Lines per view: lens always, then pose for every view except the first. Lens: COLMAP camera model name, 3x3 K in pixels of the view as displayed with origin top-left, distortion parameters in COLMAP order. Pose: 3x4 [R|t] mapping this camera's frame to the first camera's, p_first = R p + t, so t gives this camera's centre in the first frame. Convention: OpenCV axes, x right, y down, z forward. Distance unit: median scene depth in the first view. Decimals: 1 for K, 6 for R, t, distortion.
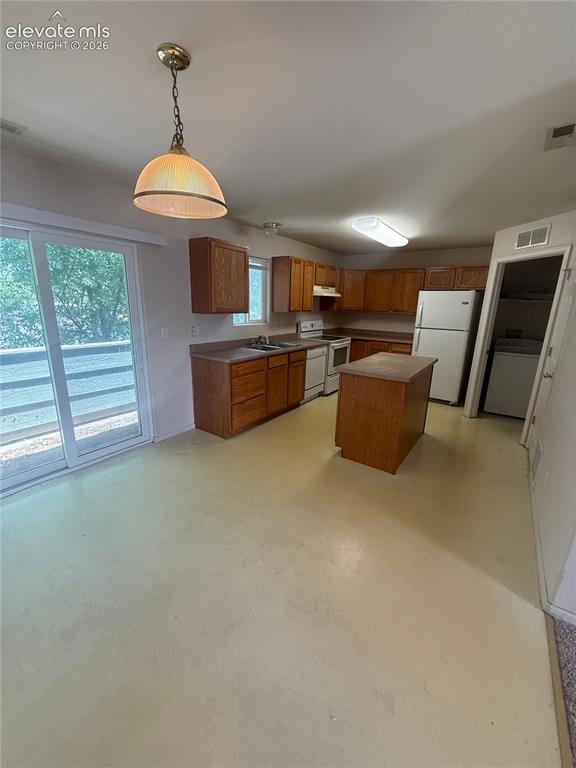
lens RADIAL K [[310.3, 0, 287.2], [0, 310.3, 384.8], [0, 0, 1]] dist [-0.011877, 0.000170]
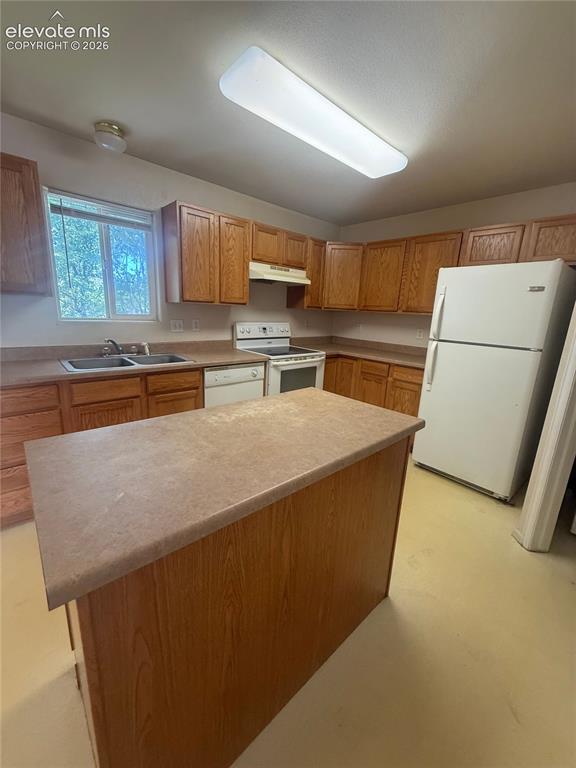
lens RADIAL K [[310.3, 0, 288.2], [0, 310.3, 382.6], [0, 0, 1]] dist [-0.011877, 0.000170]
pose [[0.975537, 0.068432, -0.208915, 0.289324], [-0.075794, 0.996746, -0.027430, -0.076996], [0.206358, 0.042594, 0.977549, 0.433950]]
